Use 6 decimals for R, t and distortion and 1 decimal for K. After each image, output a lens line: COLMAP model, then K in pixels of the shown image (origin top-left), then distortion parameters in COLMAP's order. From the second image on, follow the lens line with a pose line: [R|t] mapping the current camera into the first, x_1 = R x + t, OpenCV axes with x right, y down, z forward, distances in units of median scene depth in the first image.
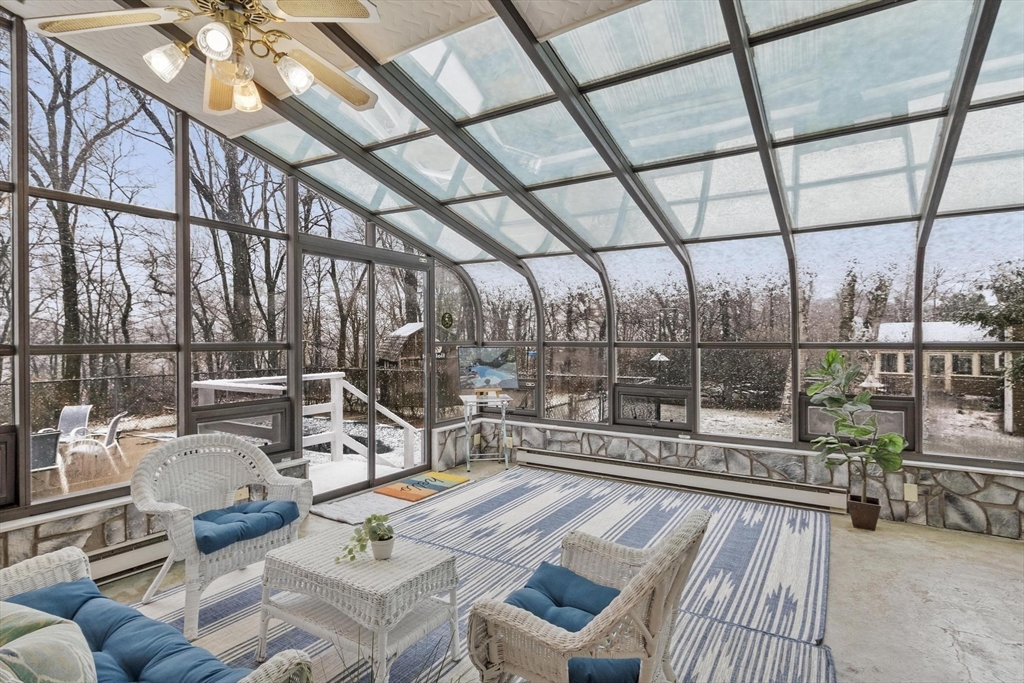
lens RADIAL K [[526.0, 0, 509.5], [0, 526.0, 339.8], [0, 0, 1]] dist [-0.022280, -0.000779]
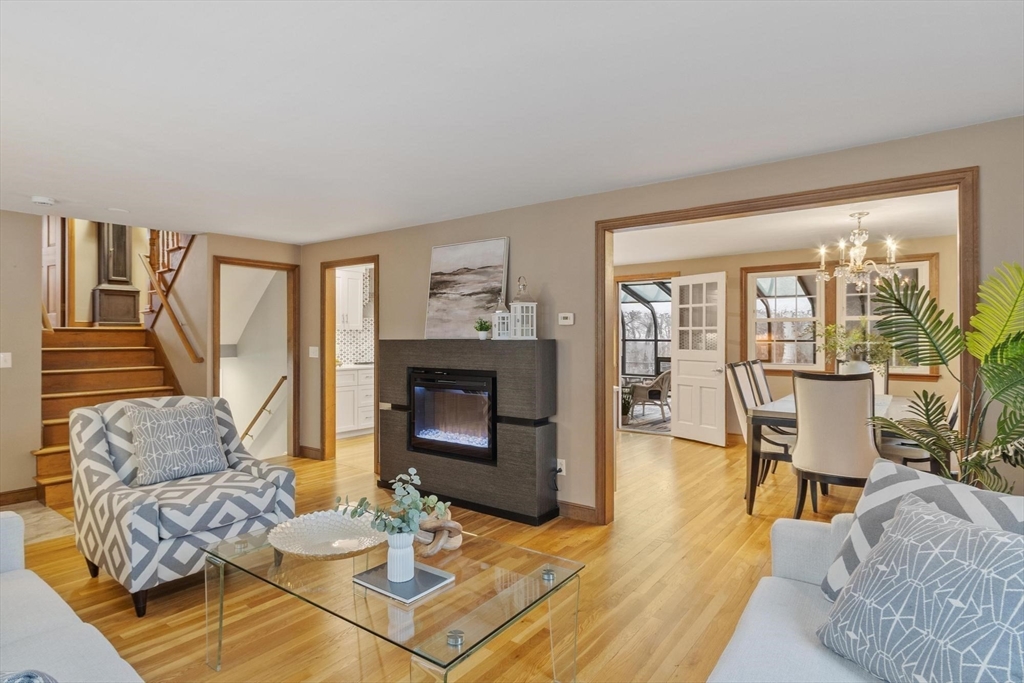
lens RADIAL K [[526.0, 0, 513.5], [0, 526.0, 340.7], [0, 0, 1]] dist [-0.022280, -0.000779]
pose [[0.997246, -0.010446, -0.073427, -0.290331], [0.009761, 0.999905, -0.009685, 0.033568], [0.073521, 0.008941, 0.997254, -1.500120]]
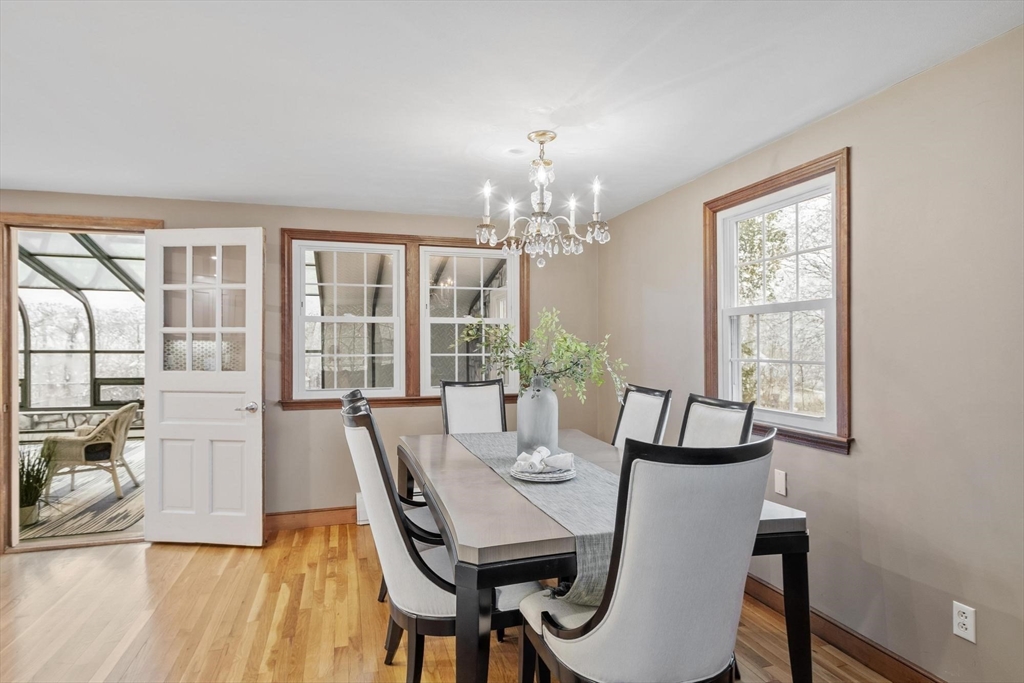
lens RADIAL K [[558.9, 0, 513.6], [0, 558.9, 343.9], [0, 0, 1]] dist [-0.016899, 0.000082]
pose [[0.656103, -0.004900, 0.754655, -0.219271], [0.016883, 0.999824, -0.008187, 0.026625], [-0.754482, 0.018112, 0.656070, -0.989728]]
